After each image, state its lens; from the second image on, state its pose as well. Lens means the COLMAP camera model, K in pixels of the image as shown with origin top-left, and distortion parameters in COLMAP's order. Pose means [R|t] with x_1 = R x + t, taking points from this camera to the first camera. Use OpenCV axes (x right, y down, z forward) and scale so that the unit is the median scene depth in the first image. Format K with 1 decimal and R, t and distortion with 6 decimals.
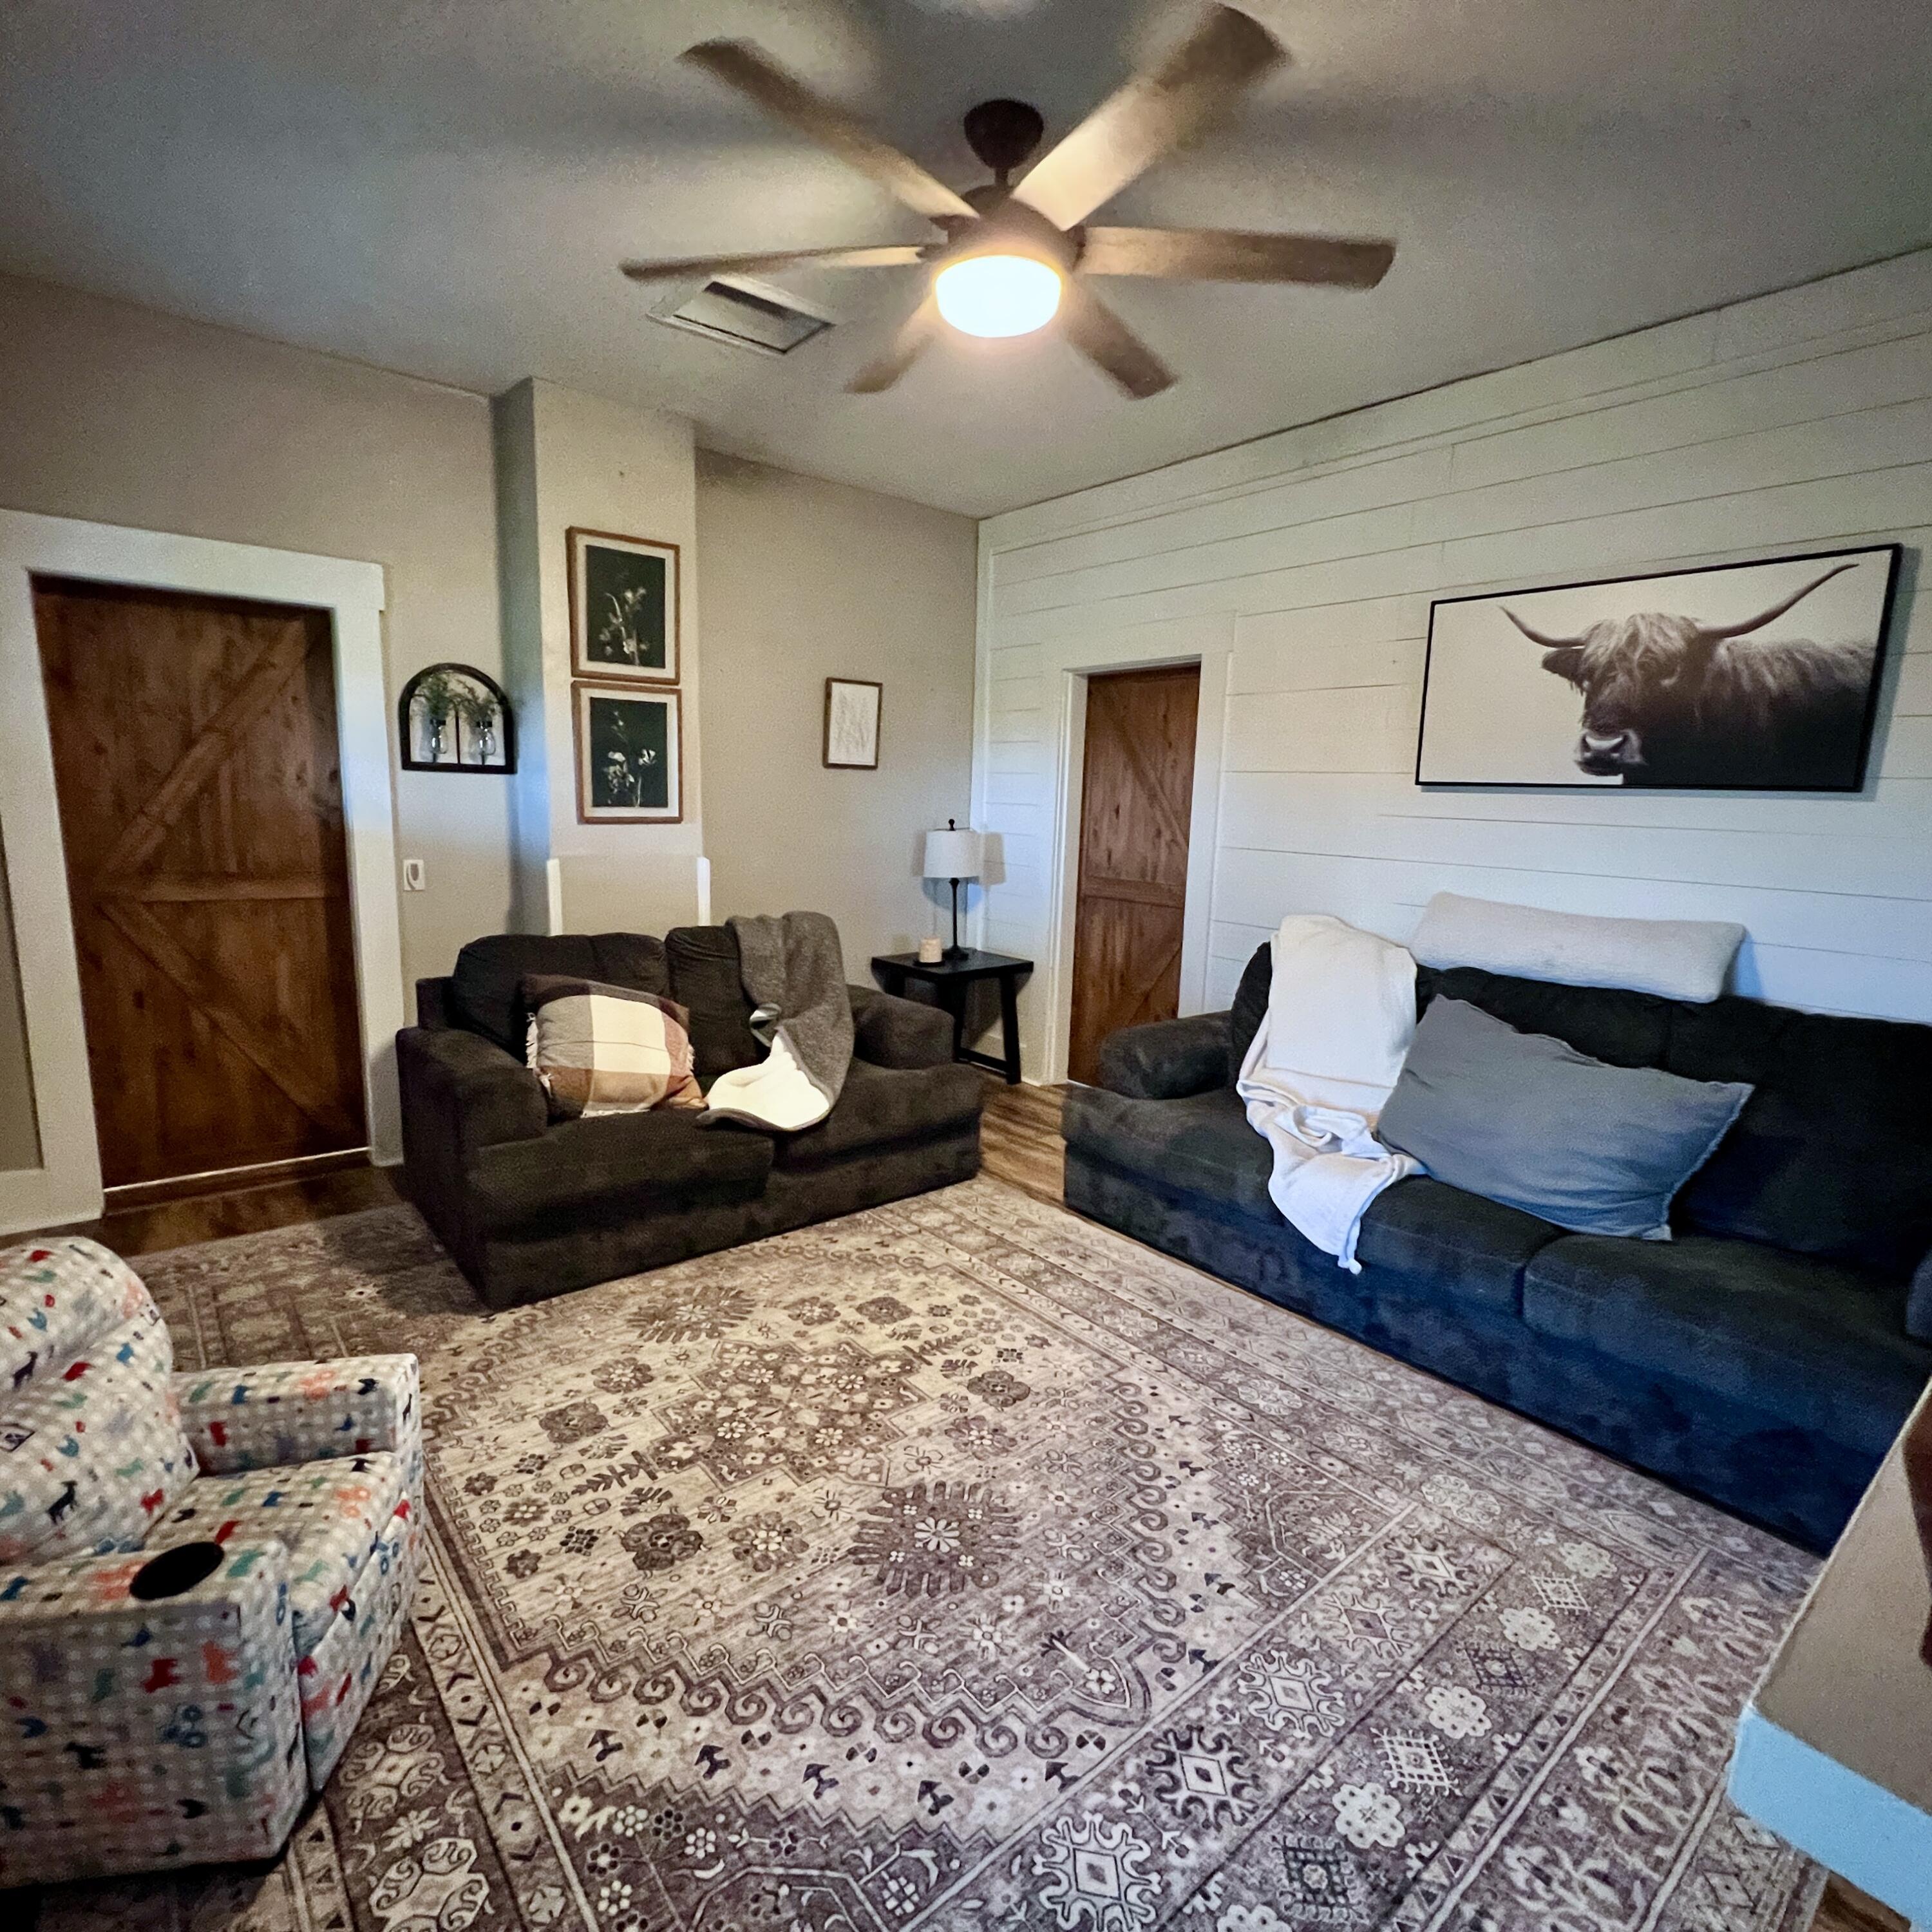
lens RADIAL K [[1031.1, 0, 962.8], [0, 1031.1, 969.0], [0, 0, 1]] dist [-0.005350, 0.002423]
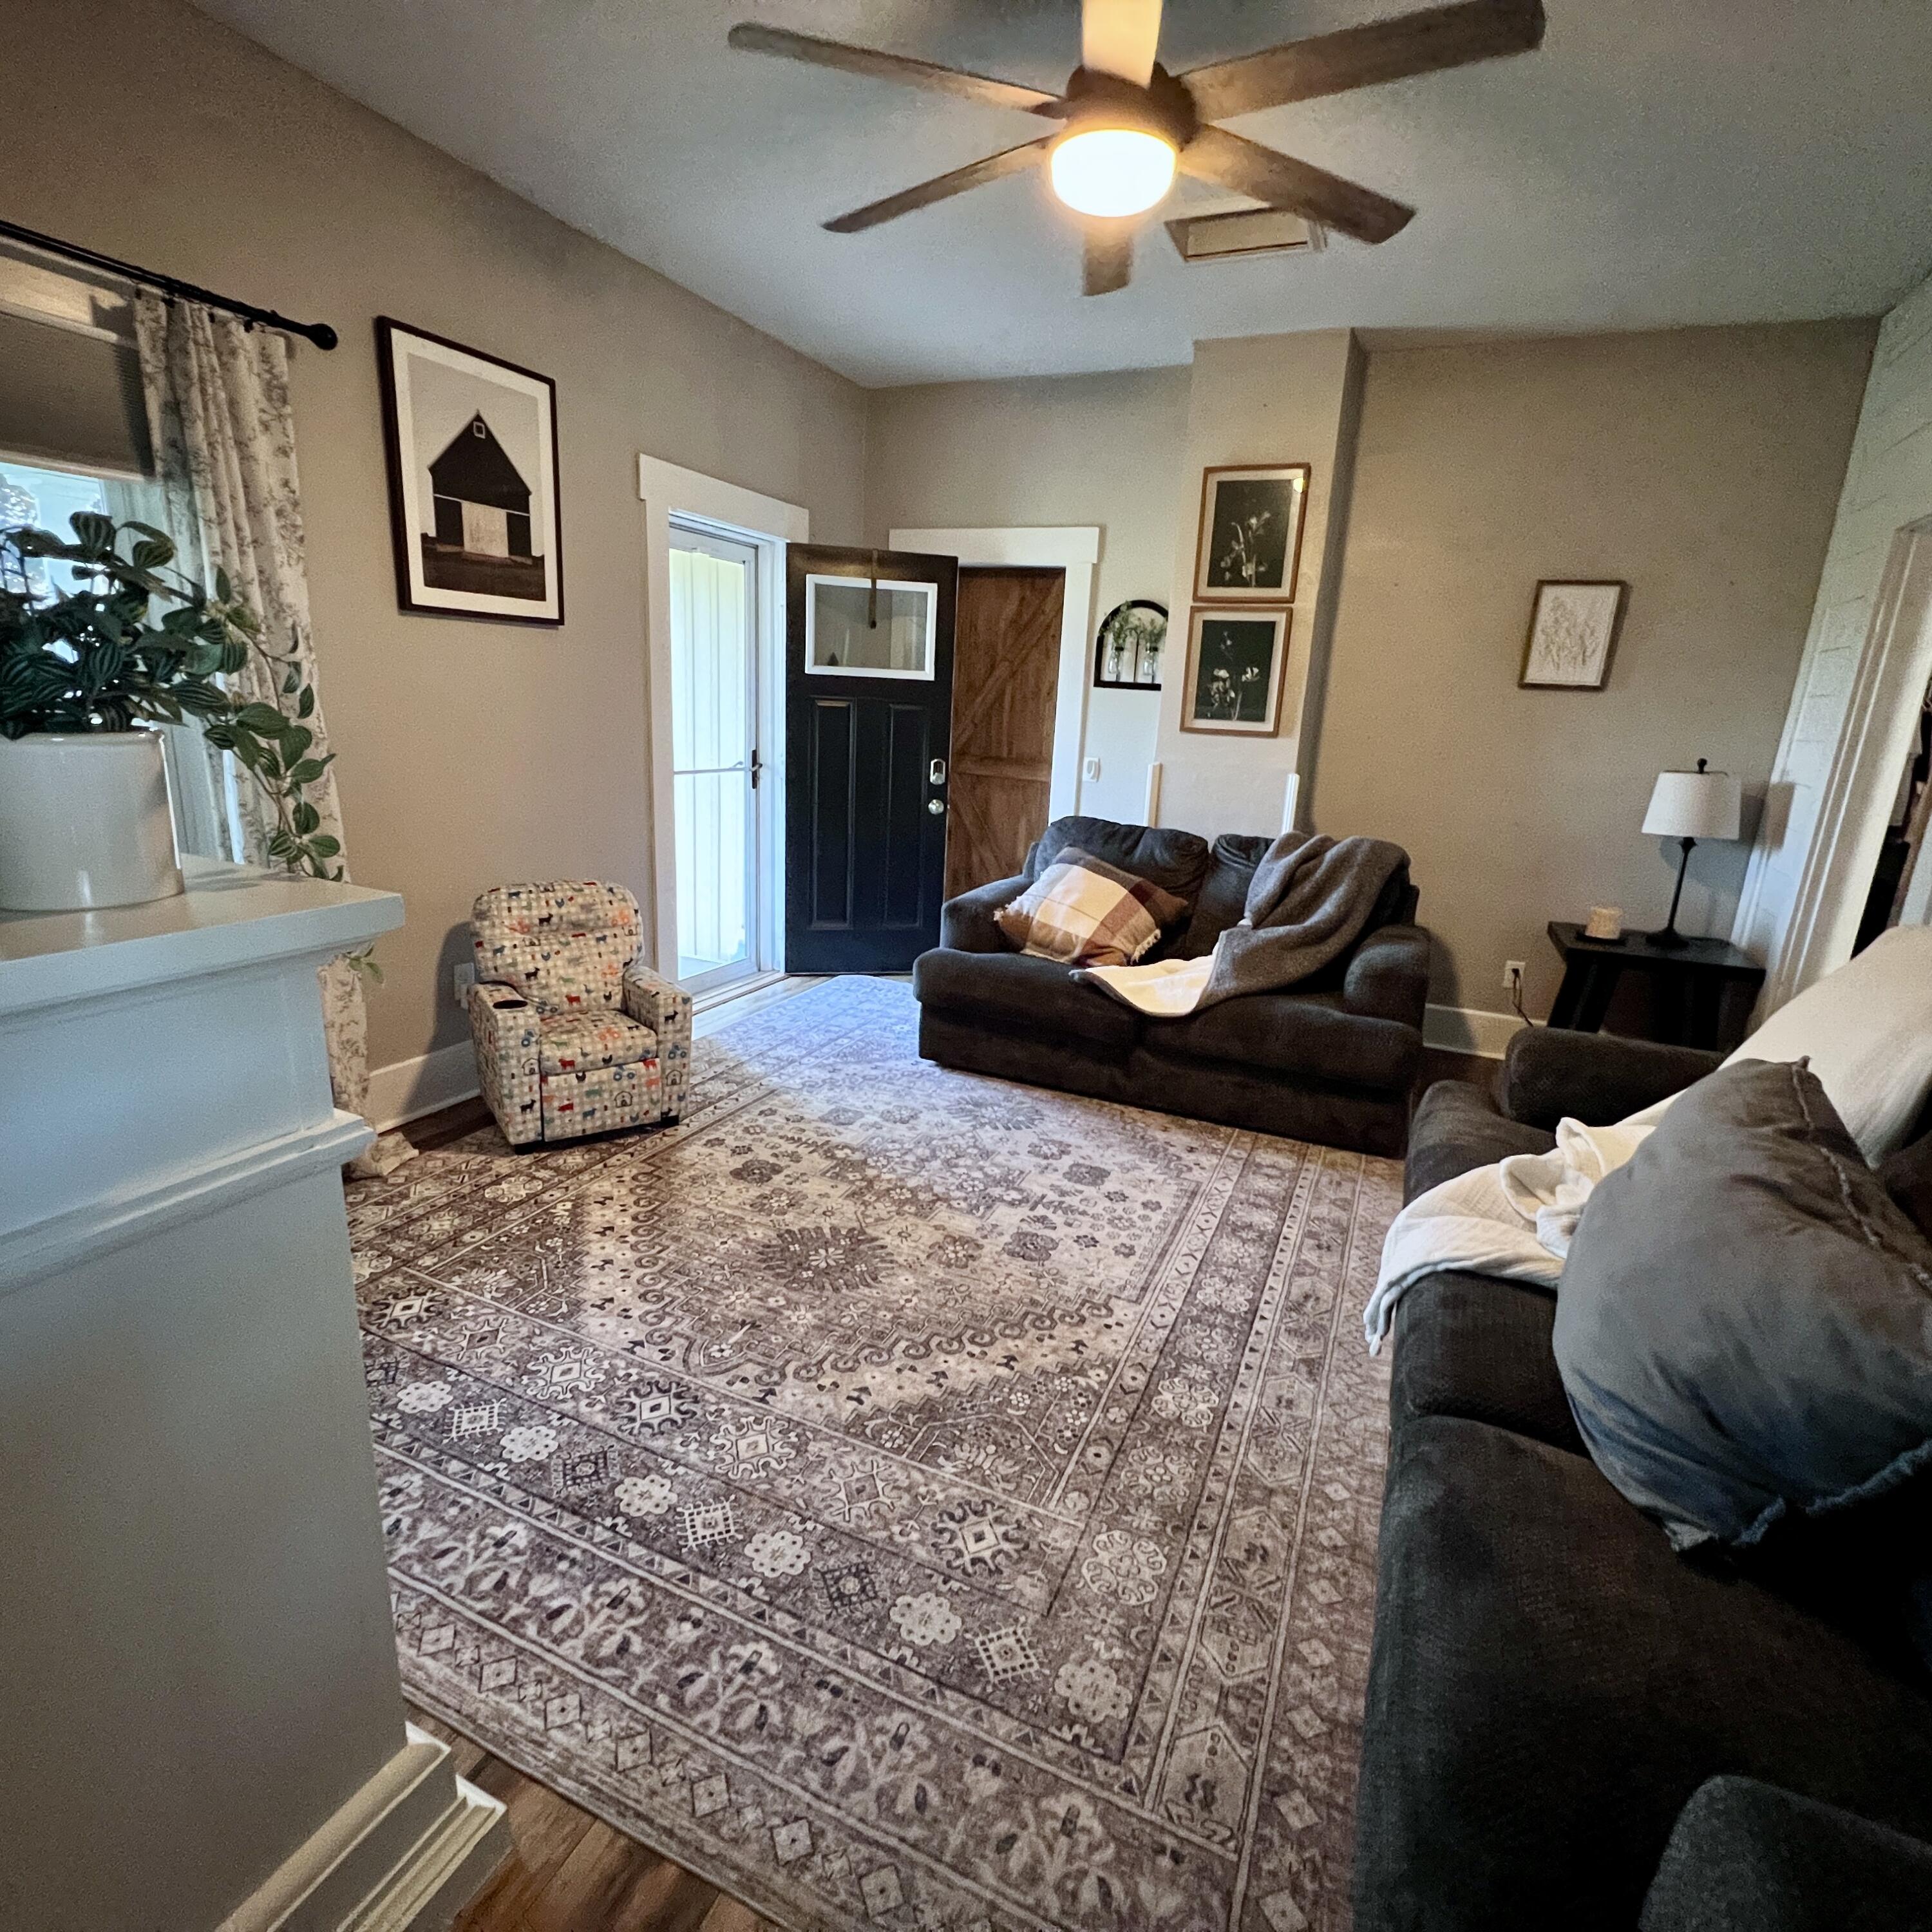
lens RADIAL K [[1026.8, 0, 965.7], [0, 1026.8, 964.6], [0, 0, 1]] dist [-0.001325, -0.000029]
pose [[0.443667, 0.221257, -0.868450, 0.924868], [-0.189431, 0.970302, 0.150431, -0.026576], [0.875942, 0.097770, 0.472404, 0.434906]]
